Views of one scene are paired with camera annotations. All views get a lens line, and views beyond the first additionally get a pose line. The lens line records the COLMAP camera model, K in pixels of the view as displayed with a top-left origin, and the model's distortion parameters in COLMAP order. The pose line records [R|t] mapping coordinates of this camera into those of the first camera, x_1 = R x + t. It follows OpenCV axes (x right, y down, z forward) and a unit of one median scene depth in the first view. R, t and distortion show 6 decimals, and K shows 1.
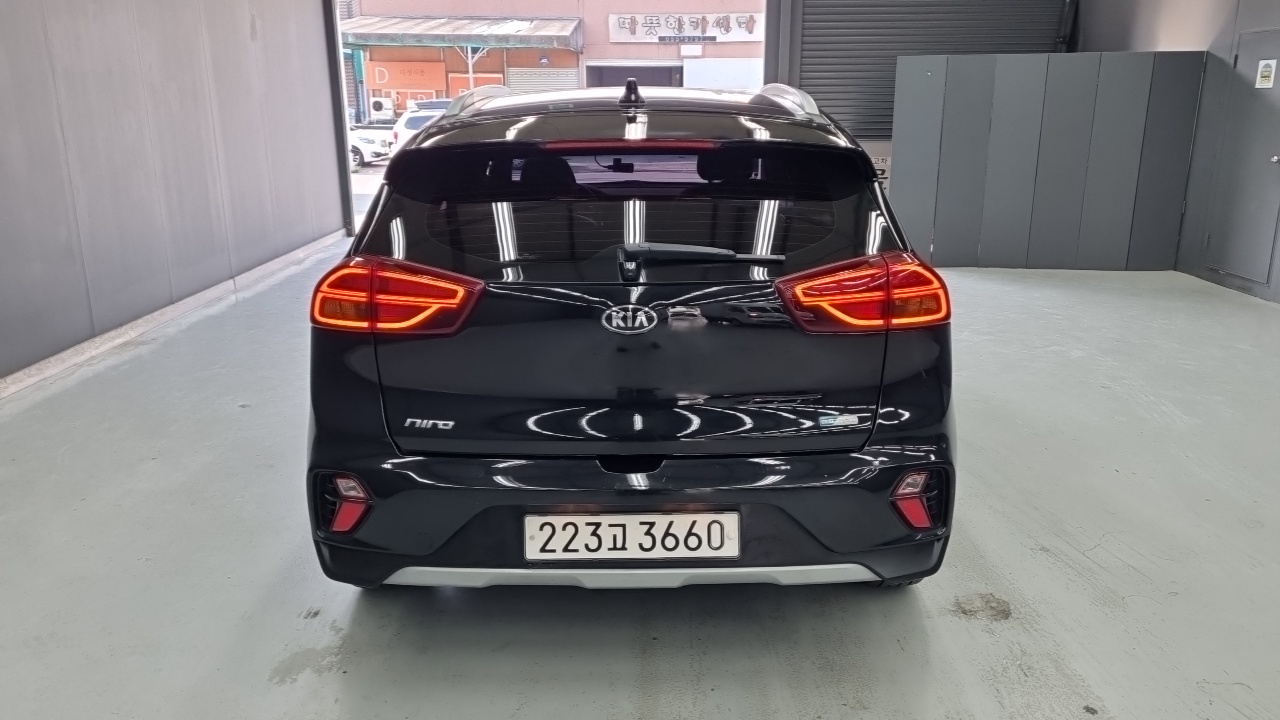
lens RADIAL K [[989.8, 0, 656.8], [0, 989.8, 363.3], [0, 0, 1]] dist [0.037727, 0.000422]
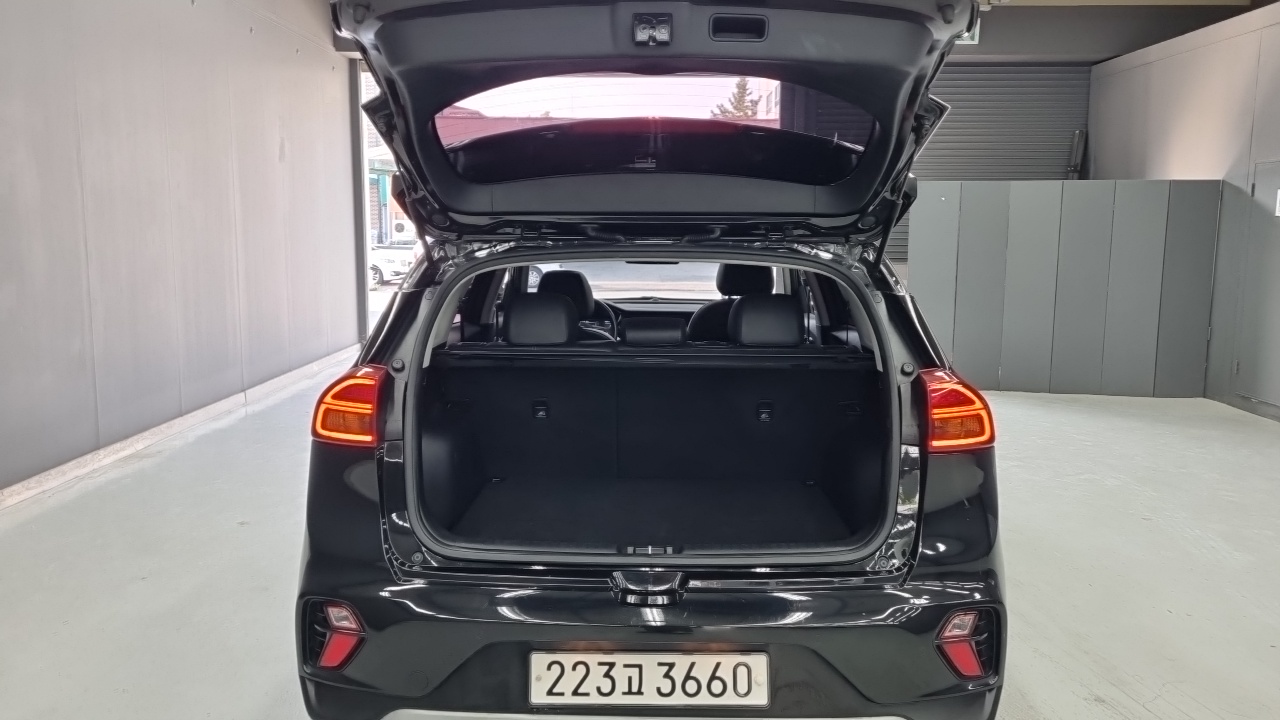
lens RADIAL K [[984.9, 0, 638.1], [0, 984.9, 347.5], [0, 0, 1]] dist [0.084105, -0.105112]
pose [[0.999485, 0.012247, -0.029670, -0.010640], [-0.016169, 0.990605, -0.135796, -0.000804], [0.027728, 0.136206, 0.990292, 0.059069]]
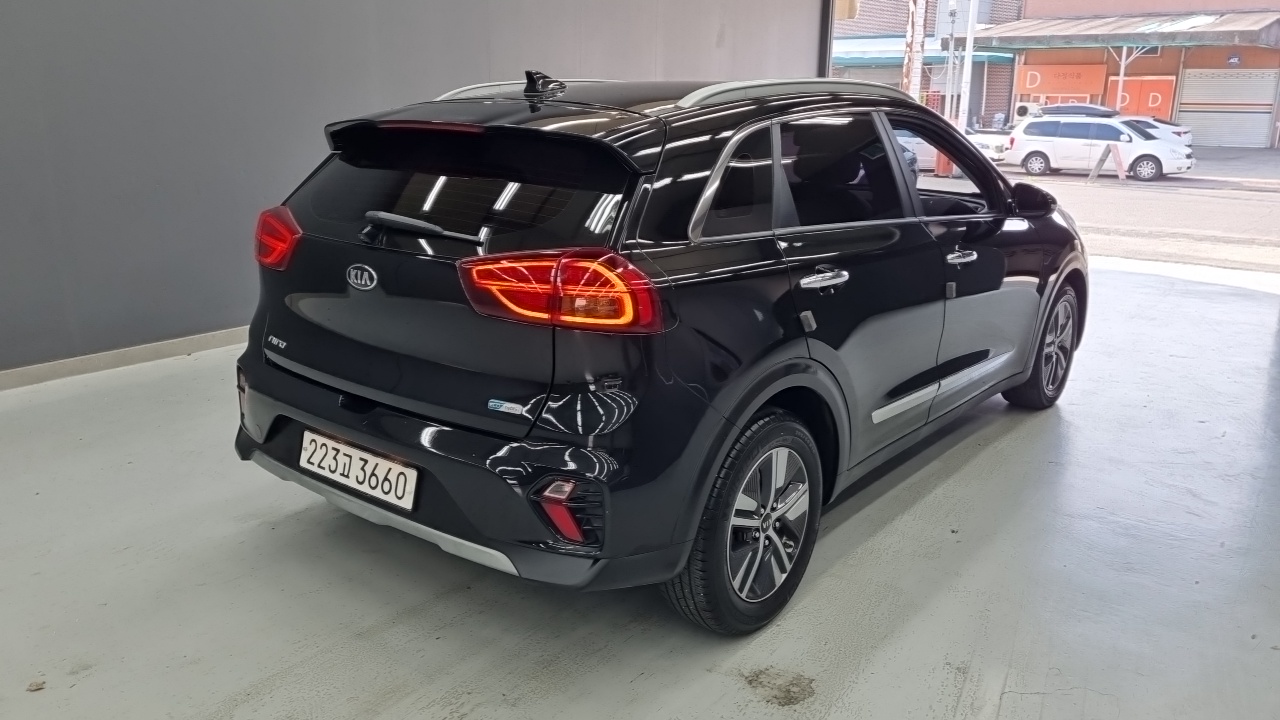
lens RADIAL K [[997.3, 0, 640.0], [0, 997.3, 360.0], [0, 0, 1]] dist [0.022568, -0.003589]
pose [[0.758191, 0.174283, -0.628309, 0.826331], [-0.180667, 0.982039, 0.054388, -0.061958], [0.626503, 0.072279, 0.776060, 0.272476]]
